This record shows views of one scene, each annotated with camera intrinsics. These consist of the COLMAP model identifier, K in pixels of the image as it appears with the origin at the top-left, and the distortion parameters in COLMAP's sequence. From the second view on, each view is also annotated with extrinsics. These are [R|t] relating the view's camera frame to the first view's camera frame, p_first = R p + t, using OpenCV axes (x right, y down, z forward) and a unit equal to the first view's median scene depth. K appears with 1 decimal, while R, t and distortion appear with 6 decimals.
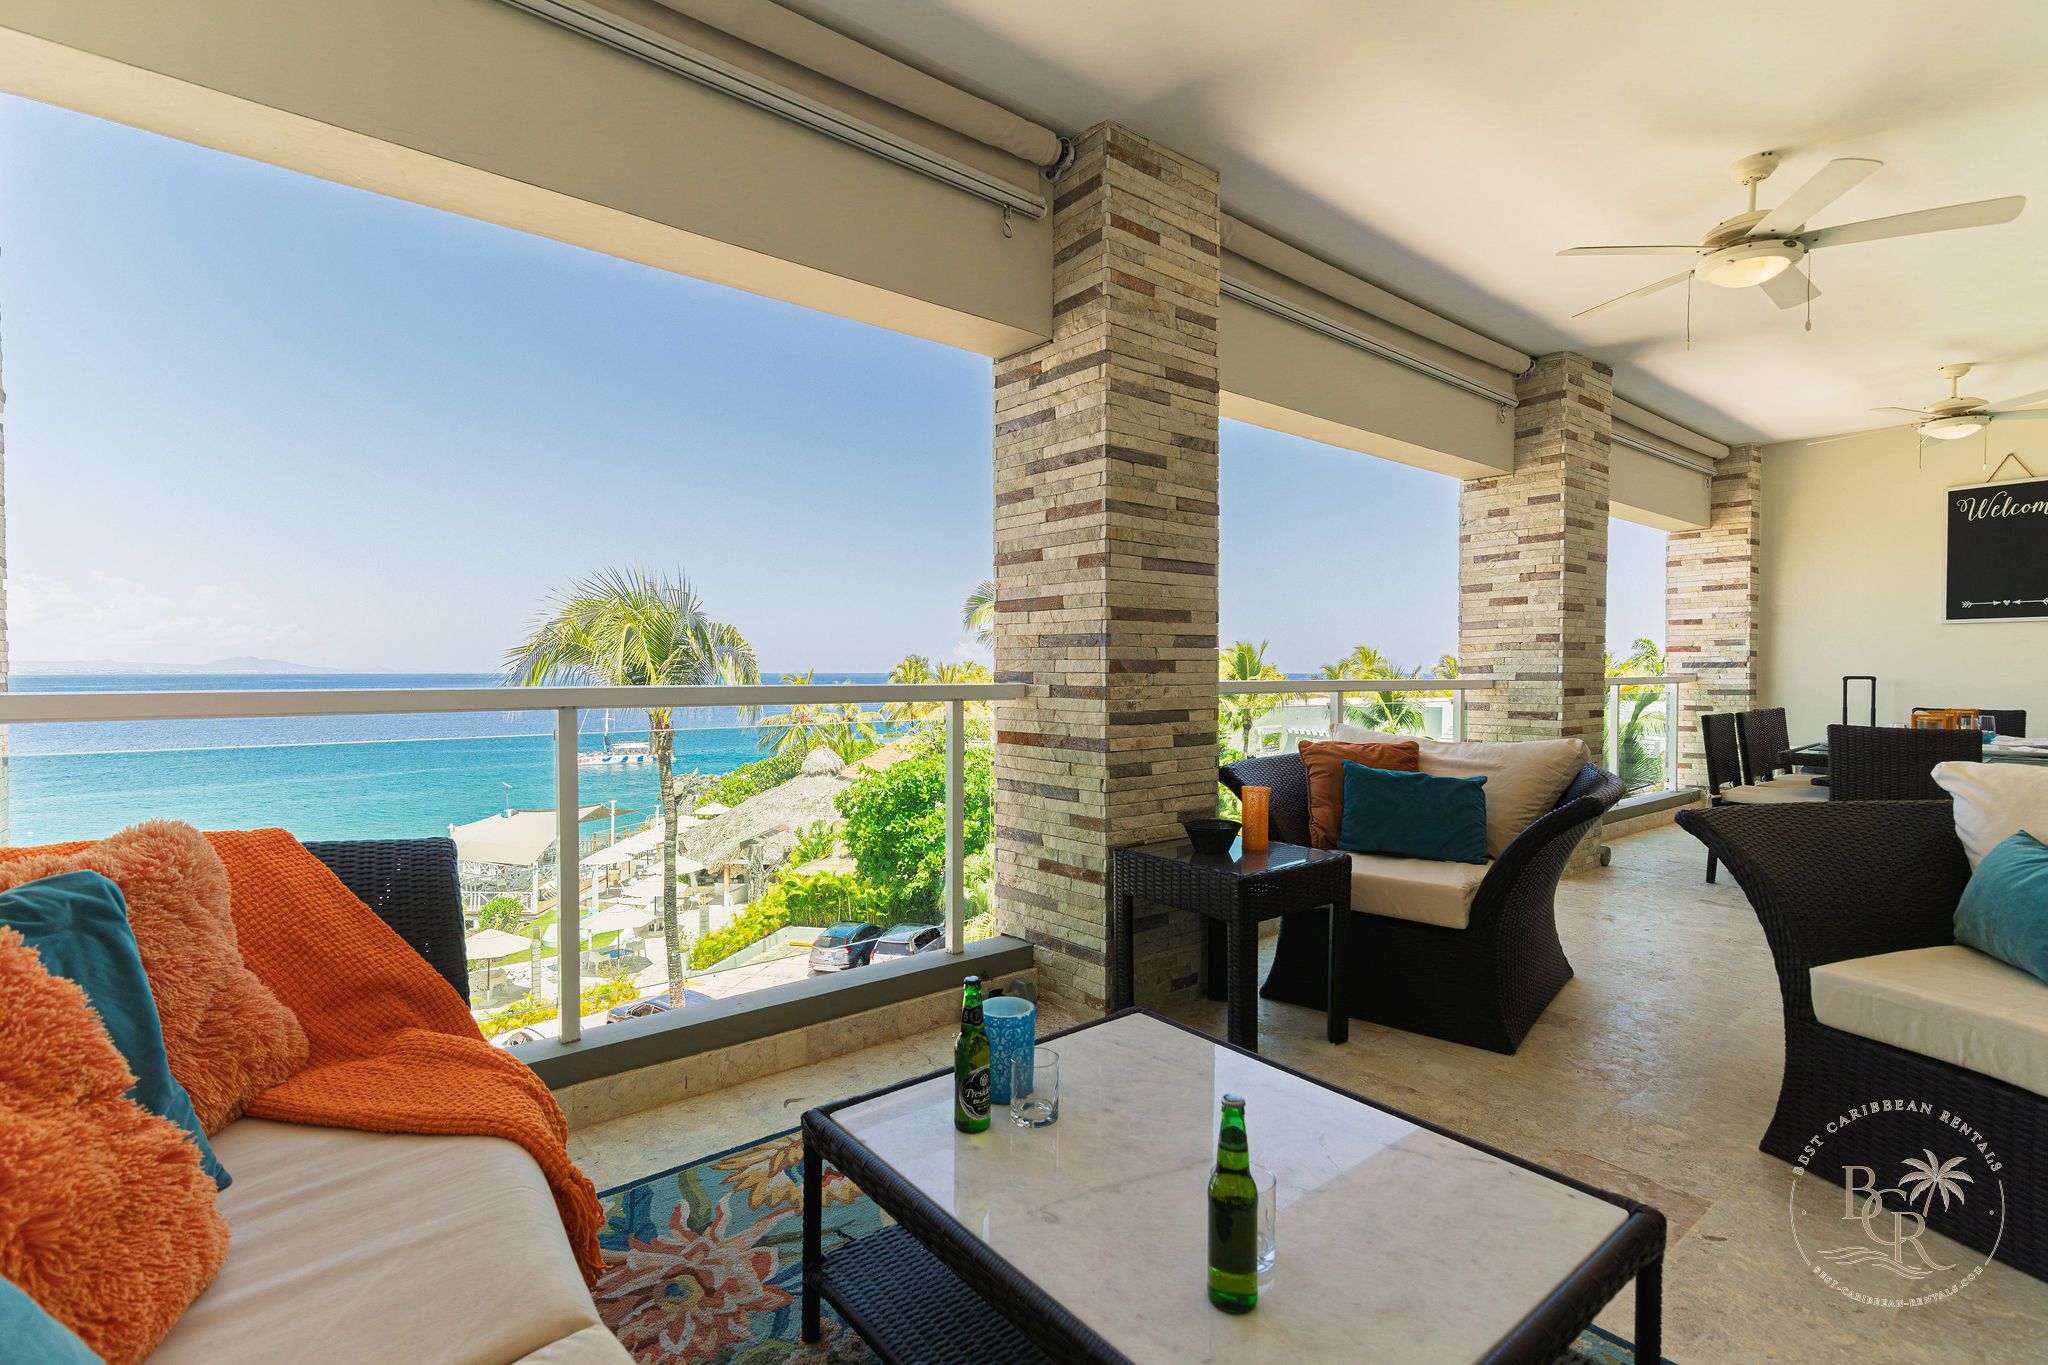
lens RADIAL K [[938.3, 0, 1039.4], [0, 938.3, 690.5], [0, 0, 1]] dist [0.020159, -0.001605]
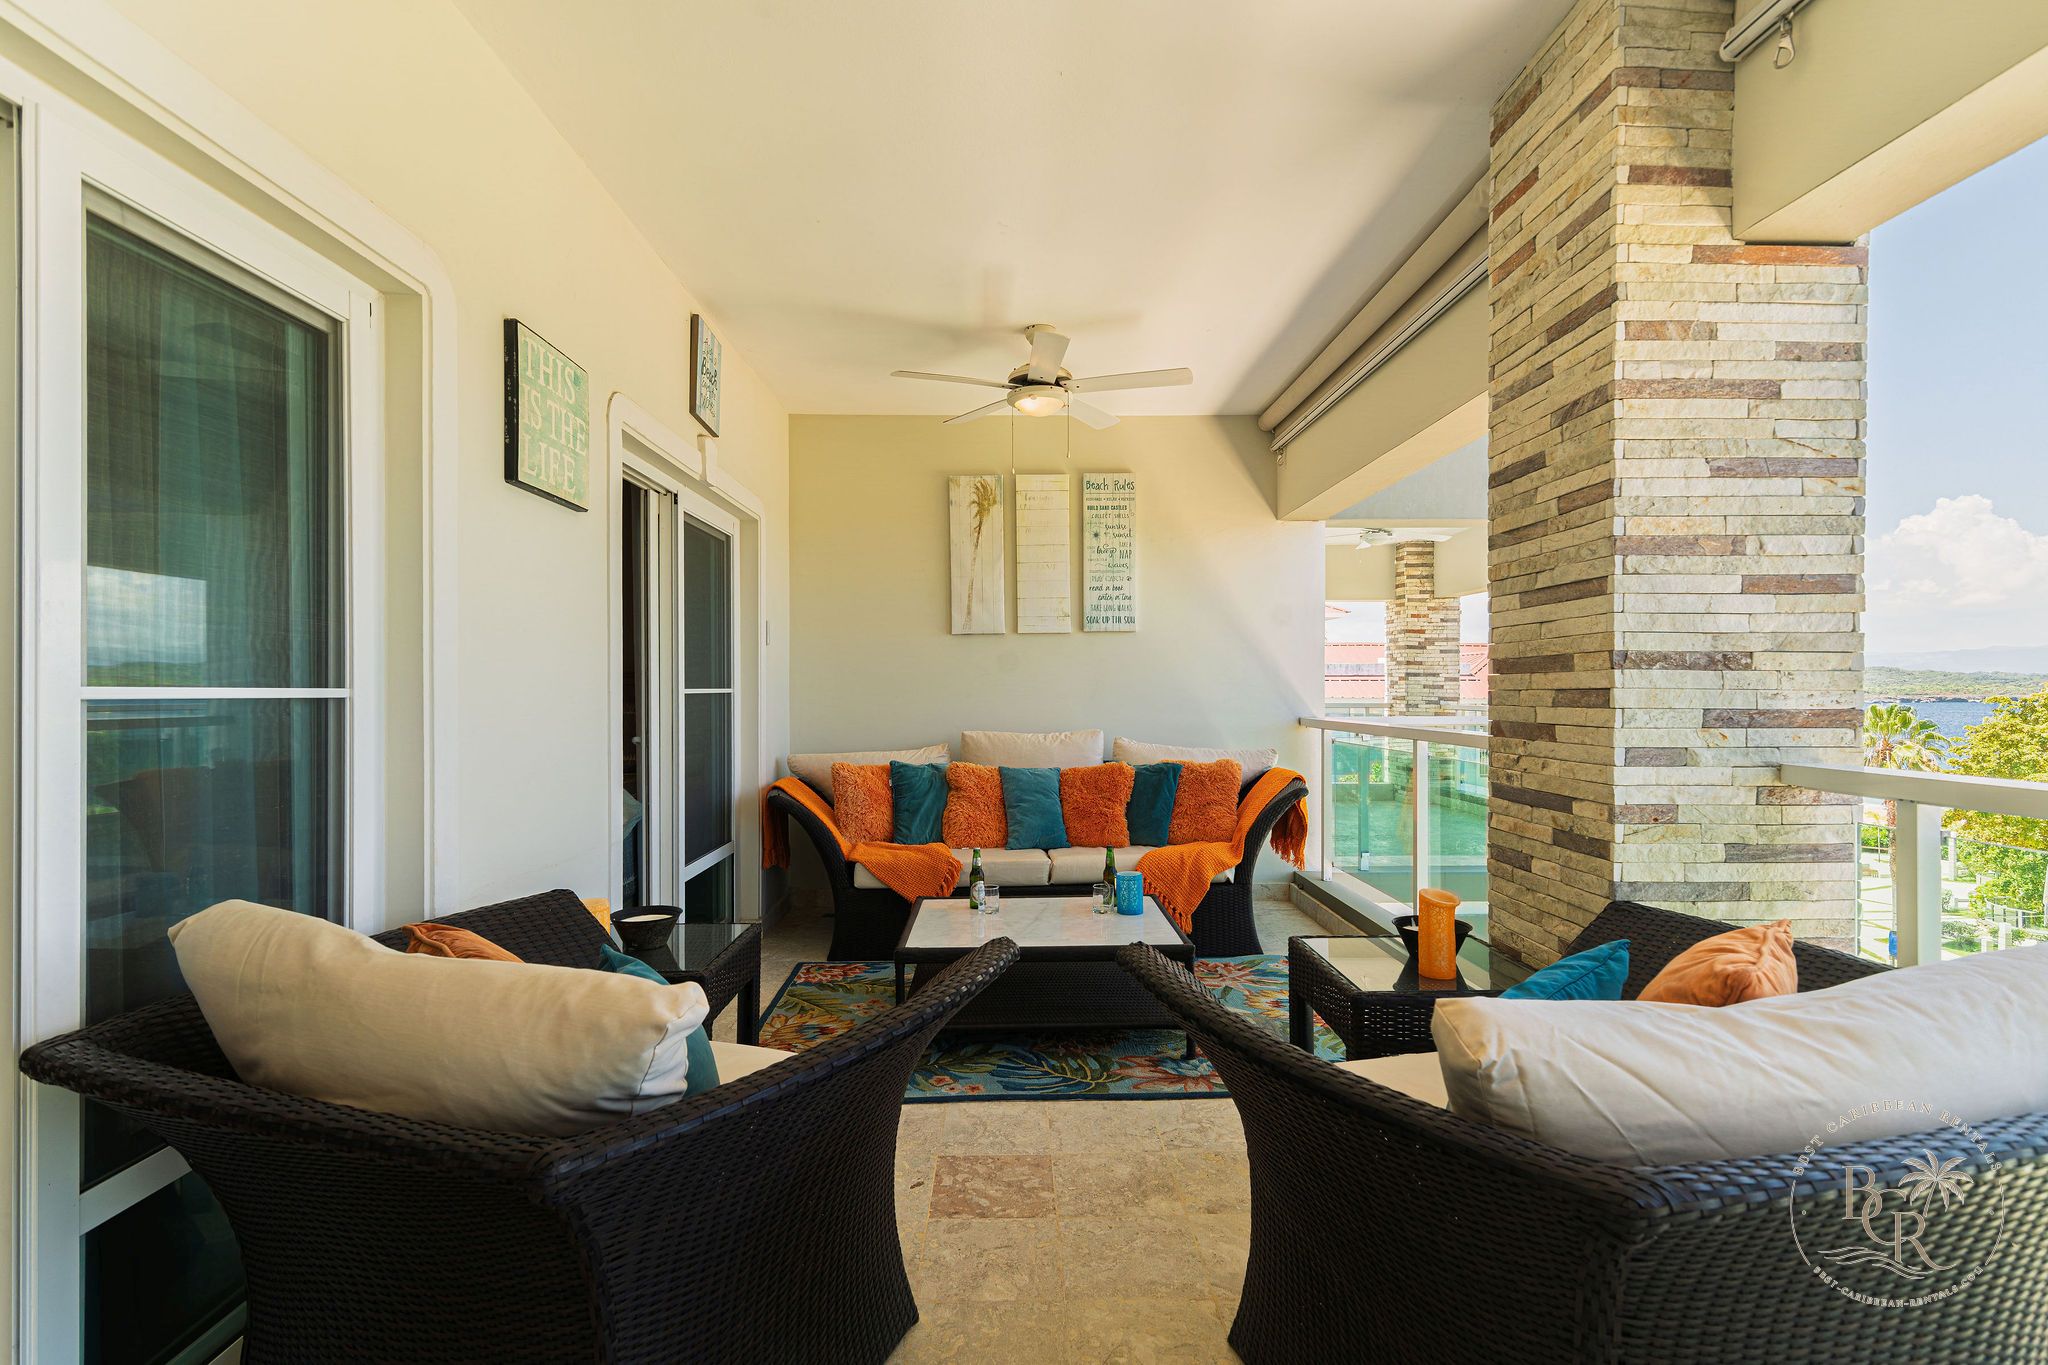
lens RADIAL K [[938.3, 0, 1025.4], [0, 938.3, 693.7], [0, 0, 1]] dist [0.020159, -0.001605]
pose [[-0.612584, 0.005773, -0.790384, 1.400170], [-0.012652, 0.999774, 0.017108, -0.091600], [0.790304, 0.020480, -0.612372, 1.627313]]
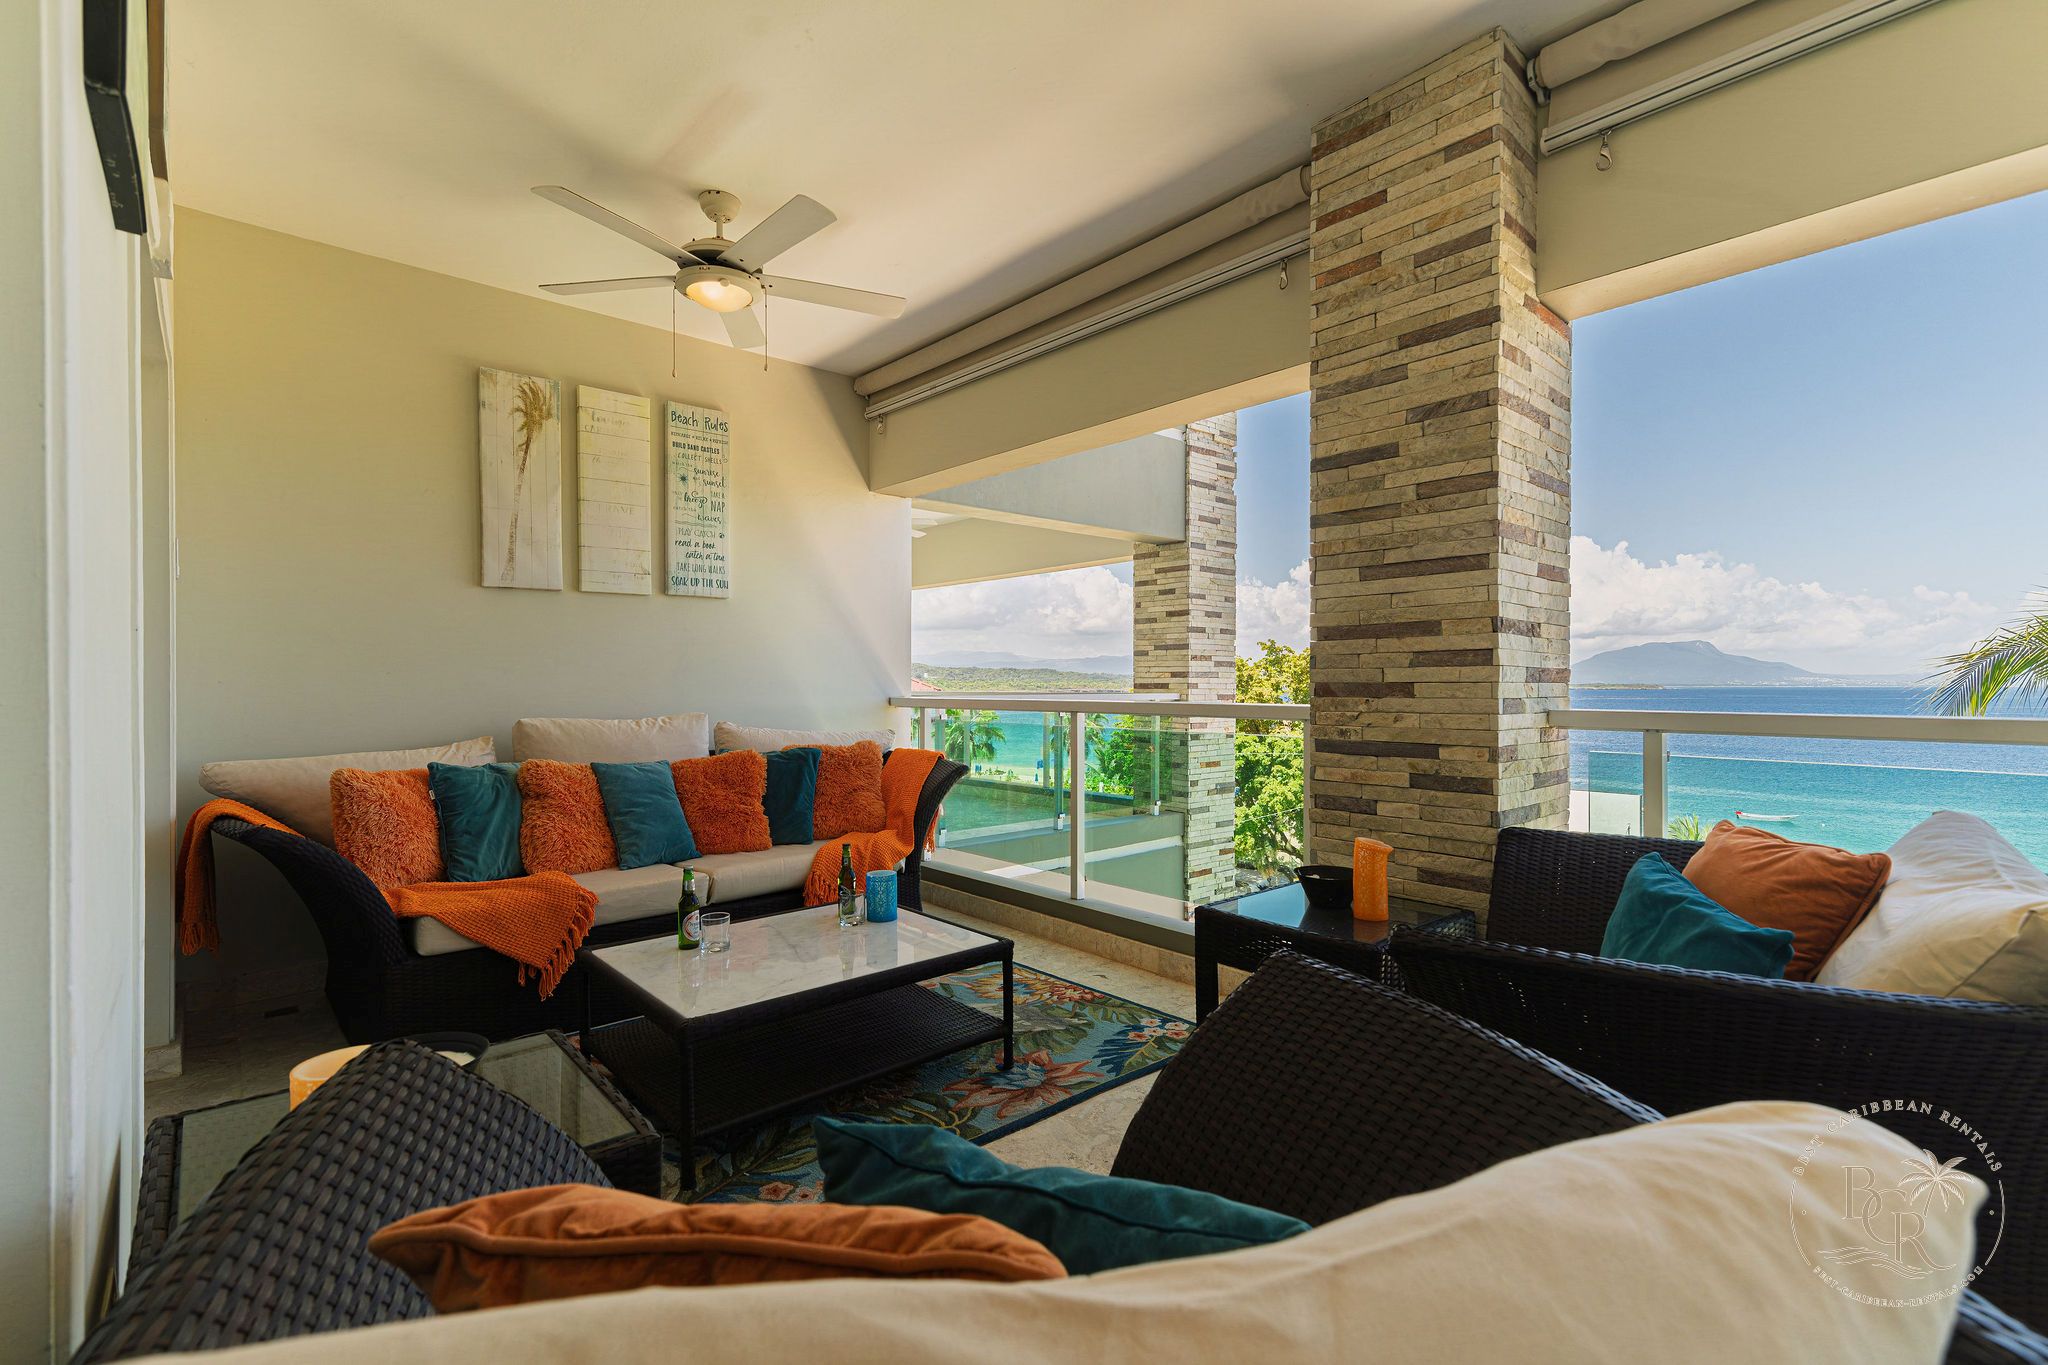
lens RADIAL K [[938.3, 0, 1031.2], [0, 938.3, 685.1], [0, 0, 1]] dist [0.020159, -0.001605]
pose [[0.026236, 0.001890, -0.999654, 1.392091], [-0.019263, 0.999813, 0.001385, -0.035808], [0.999470, 0.019220, 0.026268, 0.934716]]
